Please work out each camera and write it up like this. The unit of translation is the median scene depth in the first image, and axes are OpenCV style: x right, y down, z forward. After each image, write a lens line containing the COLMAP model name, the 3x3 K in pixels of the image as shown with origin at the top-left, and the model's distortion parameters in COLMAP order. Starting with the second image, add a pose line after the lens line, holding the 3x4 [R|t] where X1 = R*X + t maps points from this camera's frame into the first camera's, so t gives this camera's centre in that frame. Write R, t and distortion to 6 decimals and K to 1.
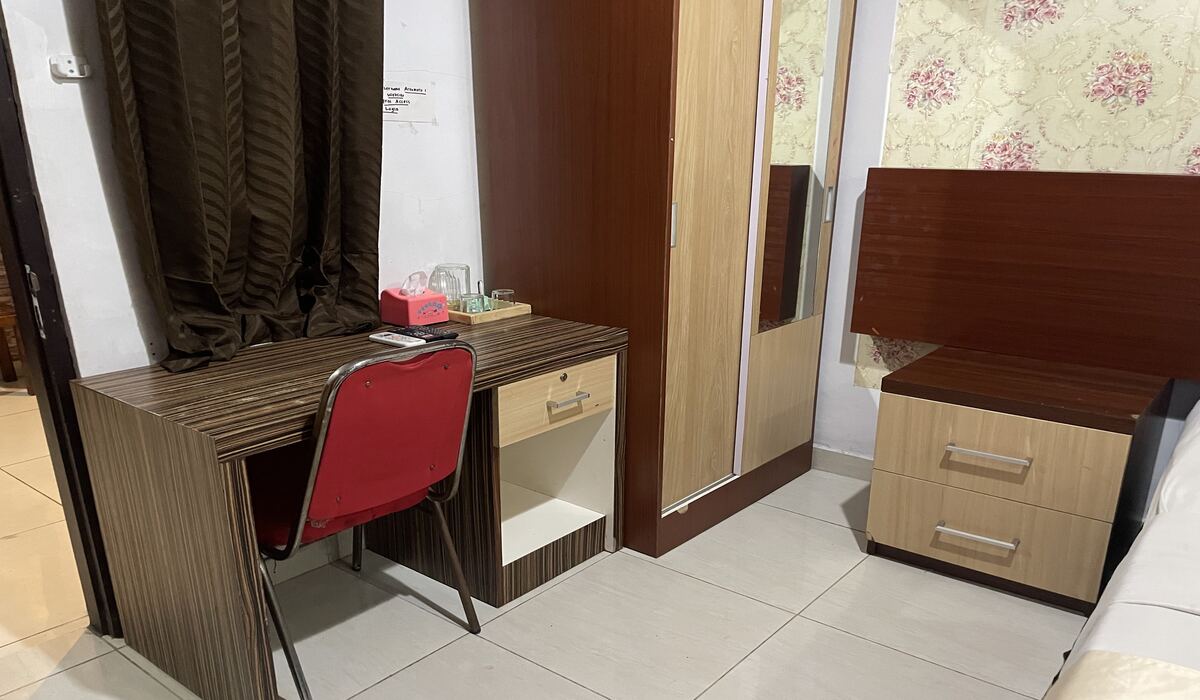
lens RADIAL K [[924.3, 0, 600.0], [0, 924.3, 350.0], [0, 0, 1]] dist [0.002546, 0.000761]
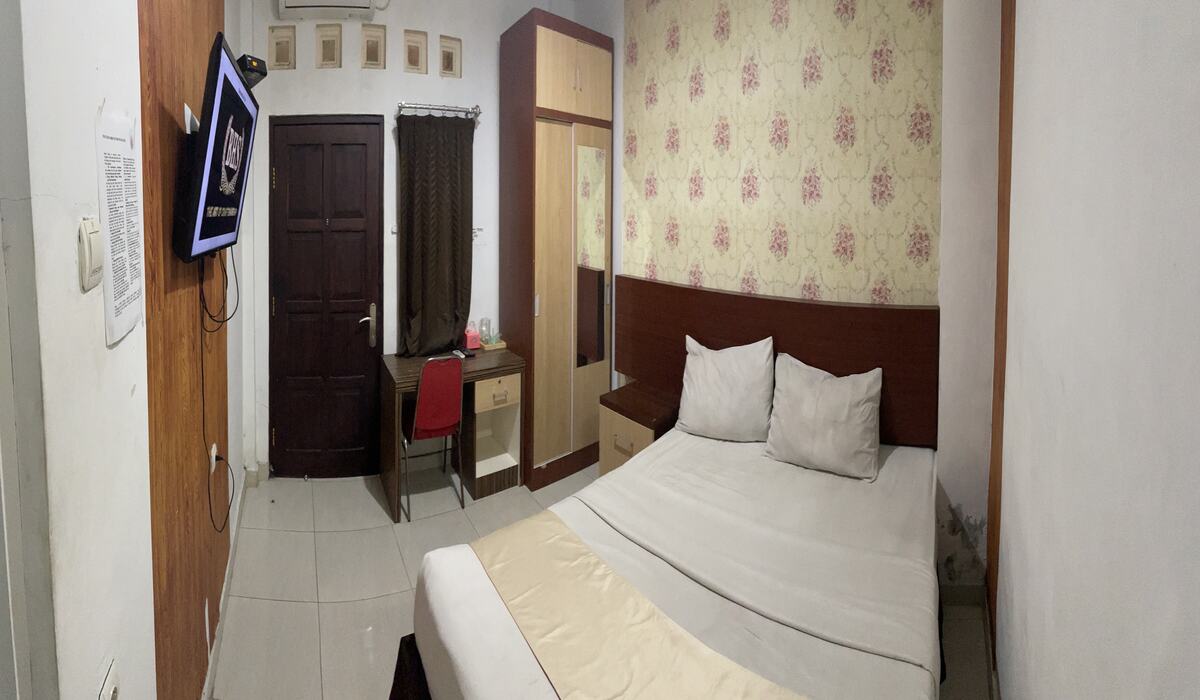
lens RADIAL K [[924.3, 0, 600.0], [0, 924.3, 350.0], [0, 0, 1]] dist [0.002546, 0.000761]
pose [[0.638063, 0.083970, -0.765392, 1.529542], [-0.173449, 0.984162, -0.036623, -0.000701], [0.750194, 0.156125, 0.642521, -0.075211]]
